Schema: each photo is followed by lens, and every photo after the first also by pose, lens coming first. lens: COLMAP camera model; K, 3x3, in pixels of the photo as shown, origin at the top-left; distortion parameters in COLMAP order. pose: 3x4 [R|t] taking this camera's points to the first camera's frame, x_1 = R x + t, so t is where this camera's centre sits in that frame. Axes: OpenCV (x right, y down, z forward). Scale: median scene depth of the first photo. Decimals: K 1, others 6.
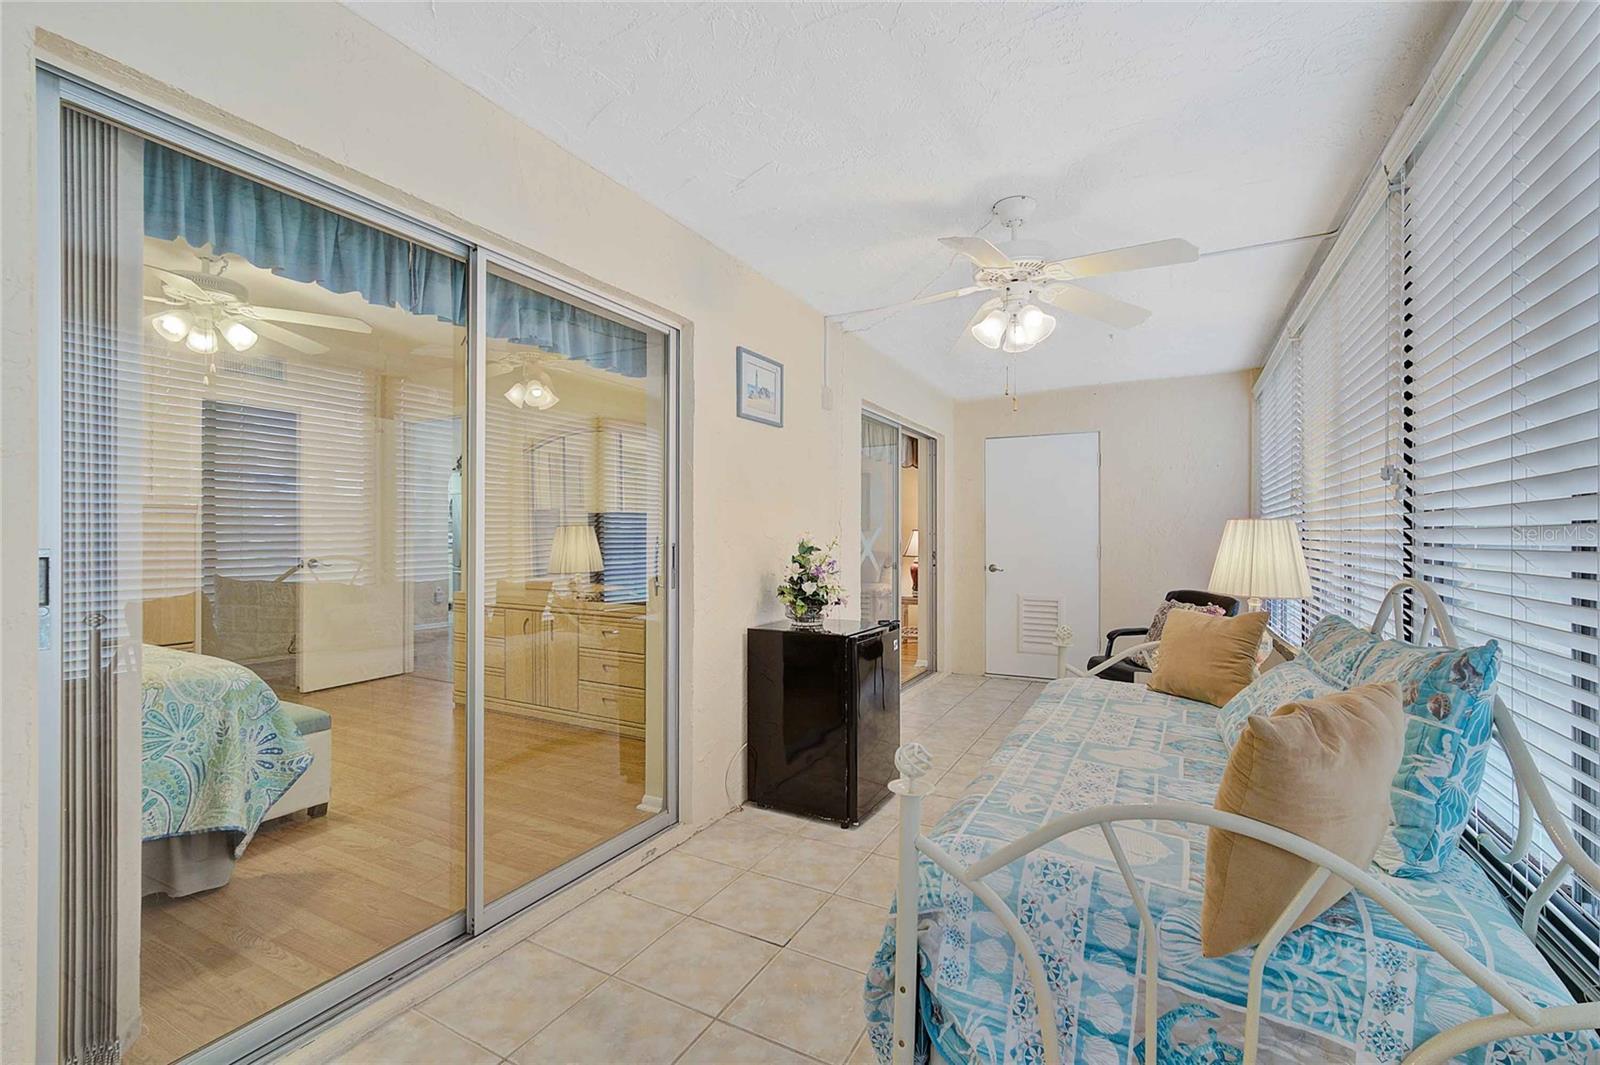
lens RADIAL K [[689.0, 0, 803.8], [0, 689.0, 535.1], [0, 0, 1]] dist [-0.004587, 0.003284]
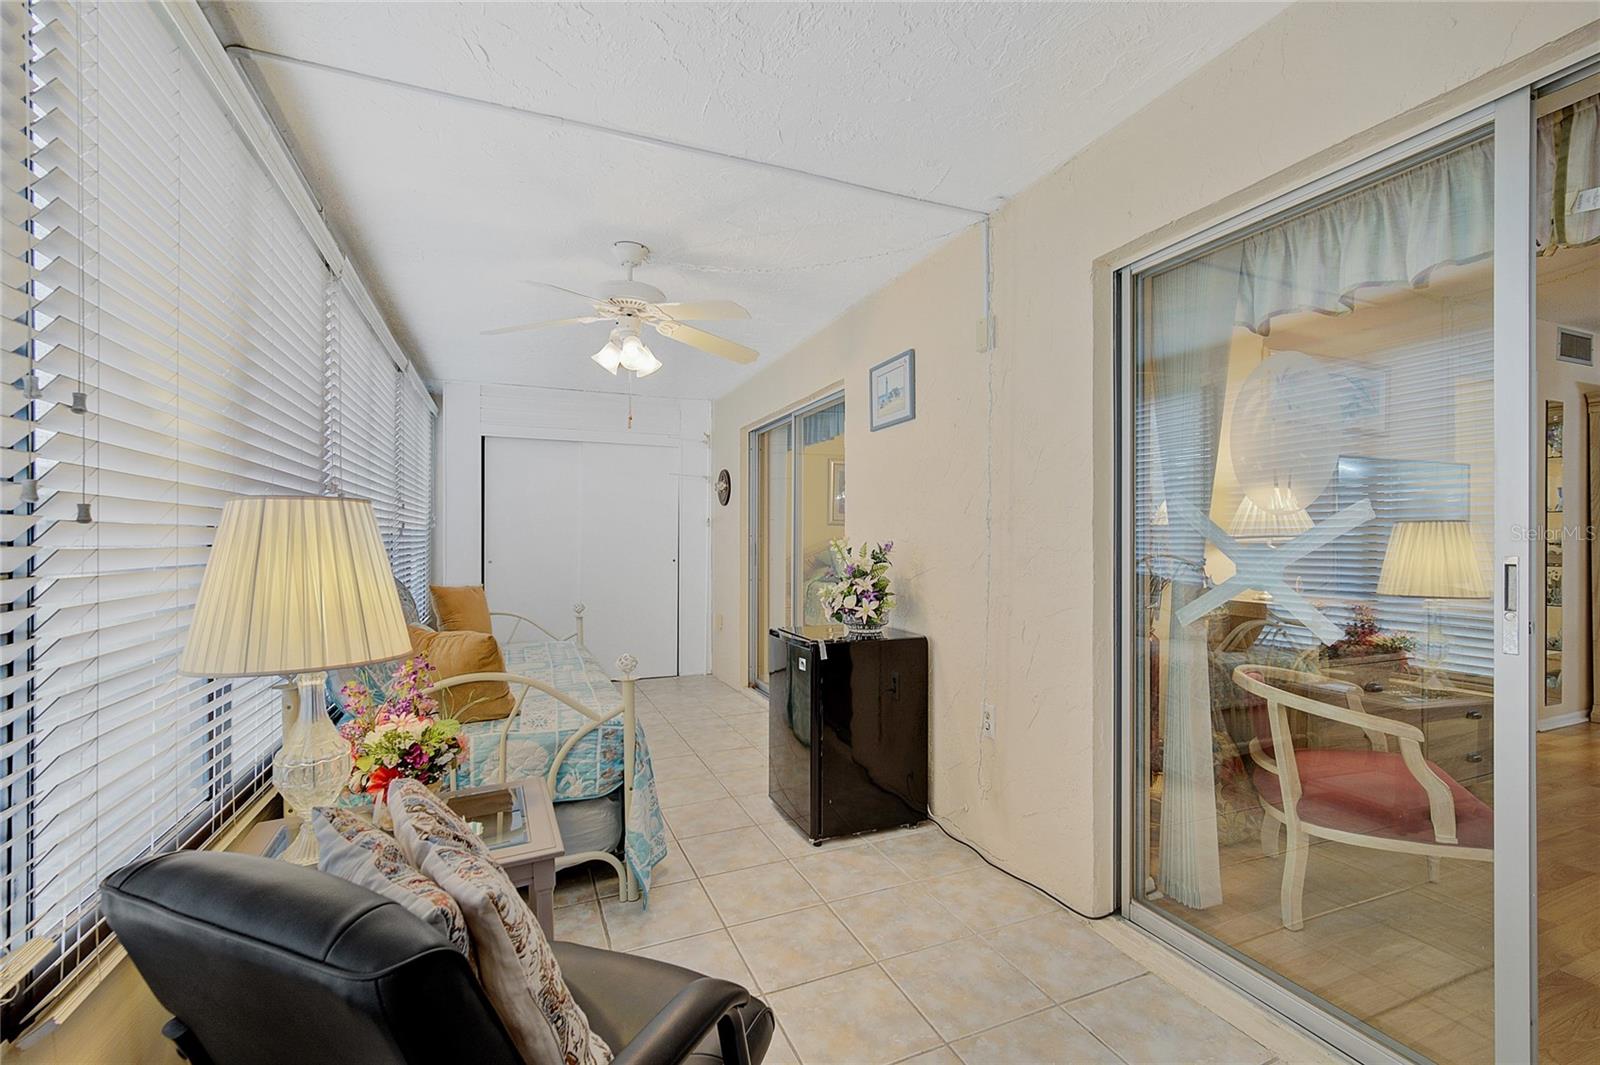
lens RADIAL K [[690.0, 0, 795.9], [0, 690.0, 539.9], [0, 0, 1]] dist [-0.001701, 0.000339]
pose [[-0.628074, -0.001144, -0.778153, 0.931331], [-0.000206, 0.999999, -0.001303, 0.005537], [0.778154, -0.000658, -0.628074, 1.754058]]
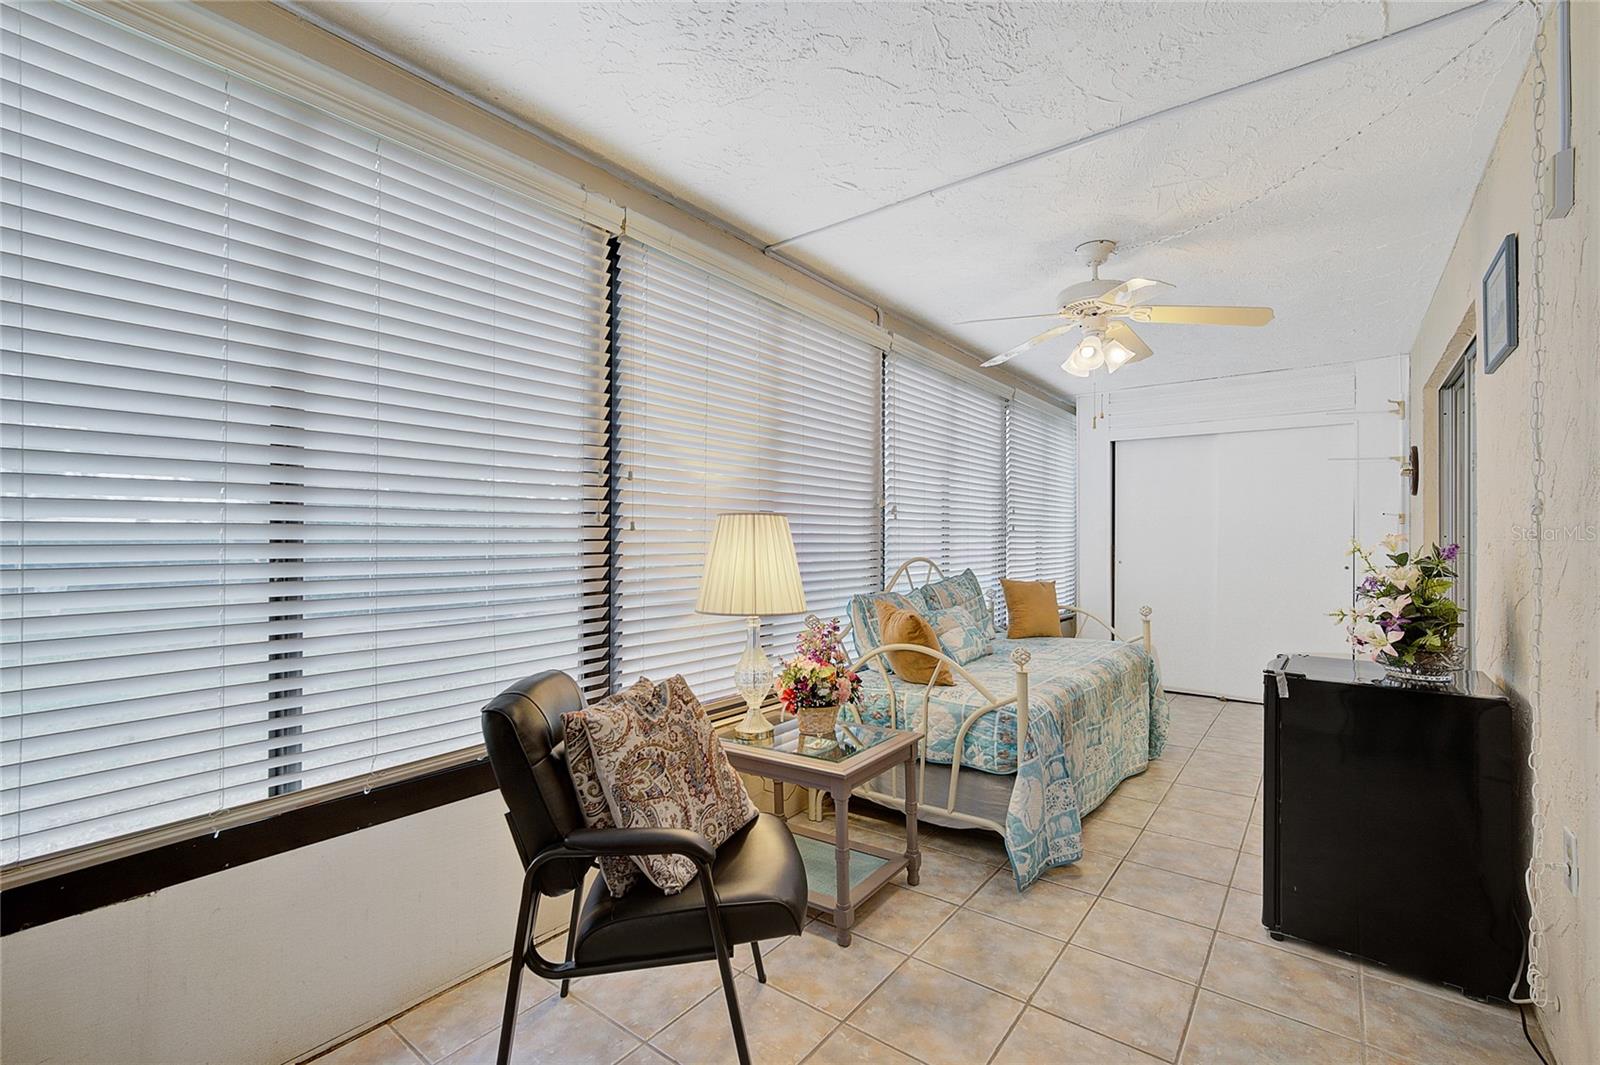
lens RADIAL K [[689.0, 0, 803.8], [0, 689.0, 535.1], [0, 0, 1]] dist [-0.004587, 0.003284]
pose [[-0.986067, -0.005259, 0.166263, 0.528199], [-0.006305, 0.999964, -0.005765, 0.004647], [-0.166227, -0.006733, -0.986065, 1.997667]]
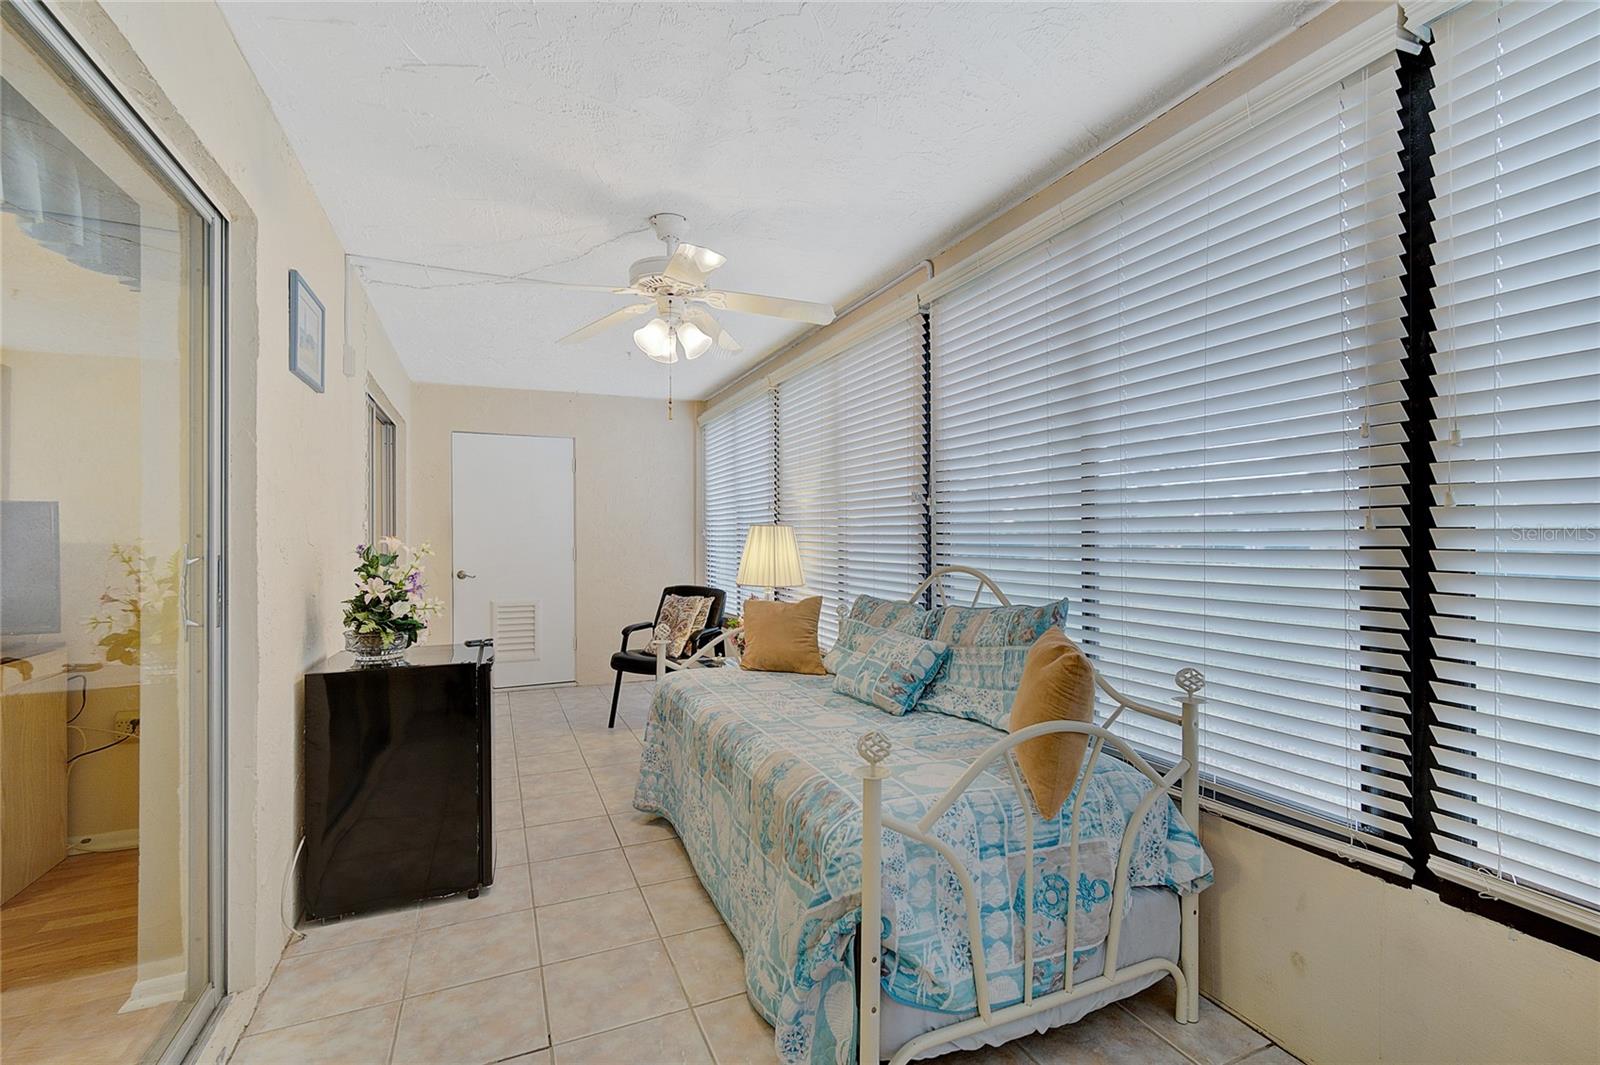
lens RADIAL K [[689.0, 0, 803.8], [0, 689.0, 535.1], [0, 0, 1]] dist [-0.004587, 0.003284]
pose [[0.617435, -0.002949, 0.786616, -0.353664], [0.004552, 0.999990, 0.000176, -0.005145], [-0.786608, 0.003472, 0.617442, 0.187847]]
